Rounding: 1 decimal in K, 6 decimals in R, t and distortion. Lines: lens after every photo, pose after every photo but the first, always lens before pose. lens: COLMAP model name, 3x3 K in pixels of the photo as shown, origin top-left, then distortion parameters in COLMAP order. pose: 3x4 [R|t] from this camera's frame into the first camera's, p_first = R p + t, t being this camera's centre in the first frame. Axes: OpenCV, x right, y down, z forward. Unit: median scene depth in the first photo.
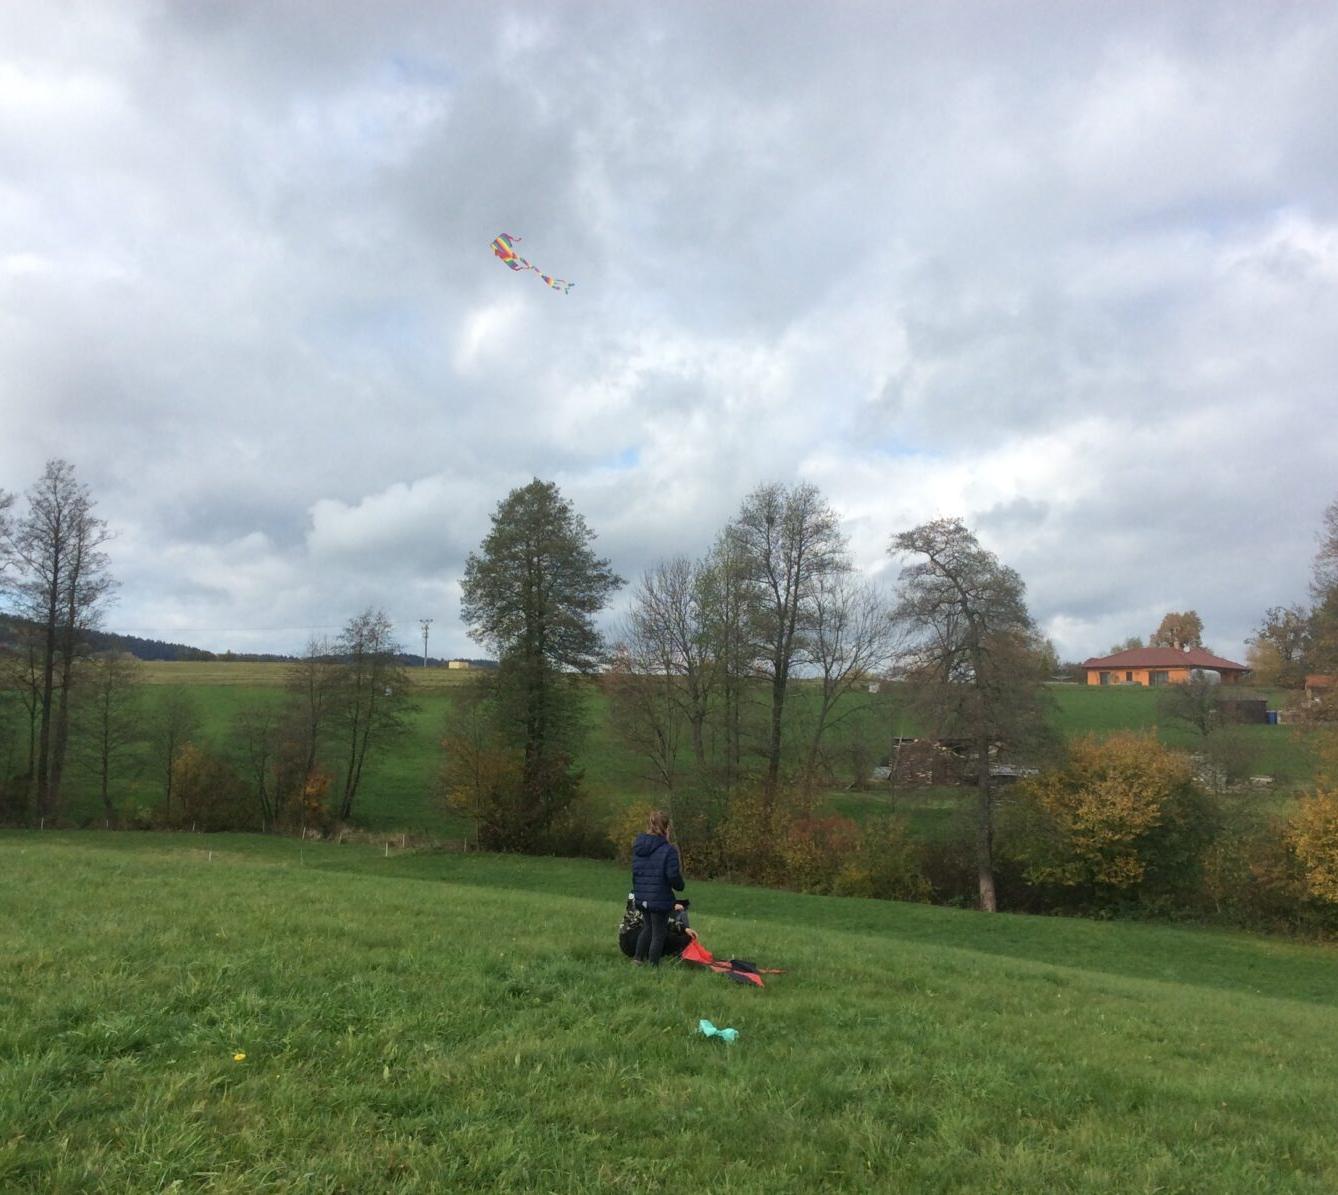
lens RADIAL K [[1442.3, 0, 669.0], [0, 1442.3, 597.5], [0, 0, 1]] dist [0.138796, -0.294449]
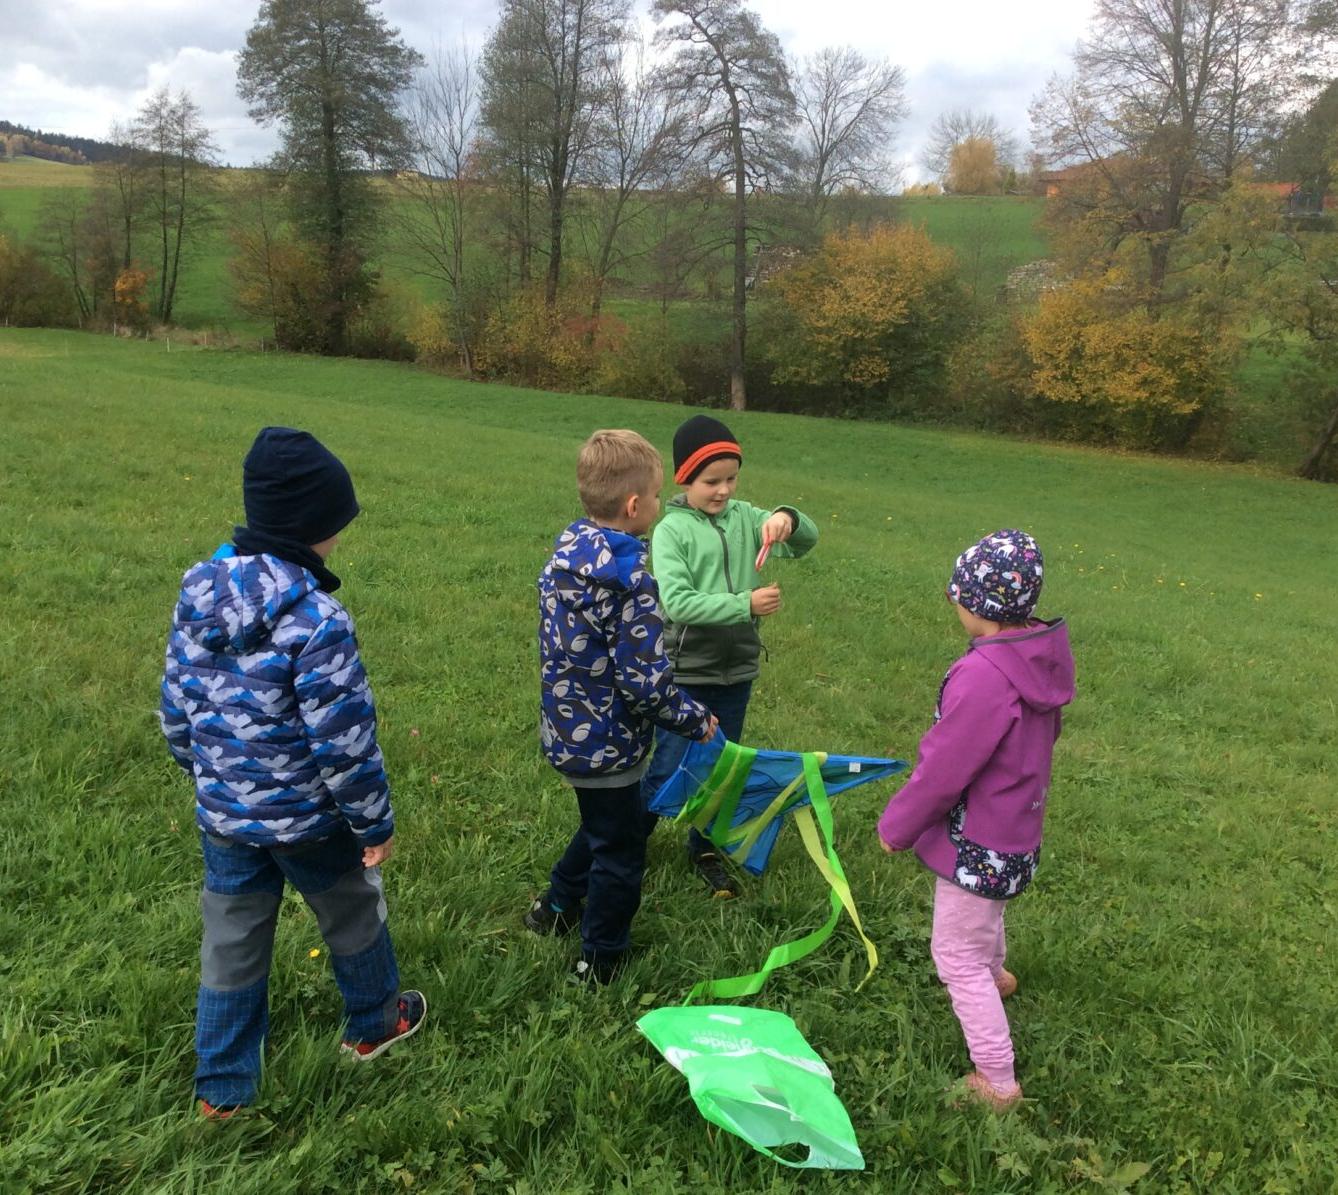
lens RADIAL K [[1442.3, 0, 669.0], [0, 1442.3, 597.5], [0, 0, 1]] dist [0.138796, -0.294449]
pose [[0.999900, 0.013905, 0.002610, 0.158417], [-0.014019, 0.948967, 0.315063, 0.024695], [0.001904, -0.315068, 0.949067, 0.027064]]
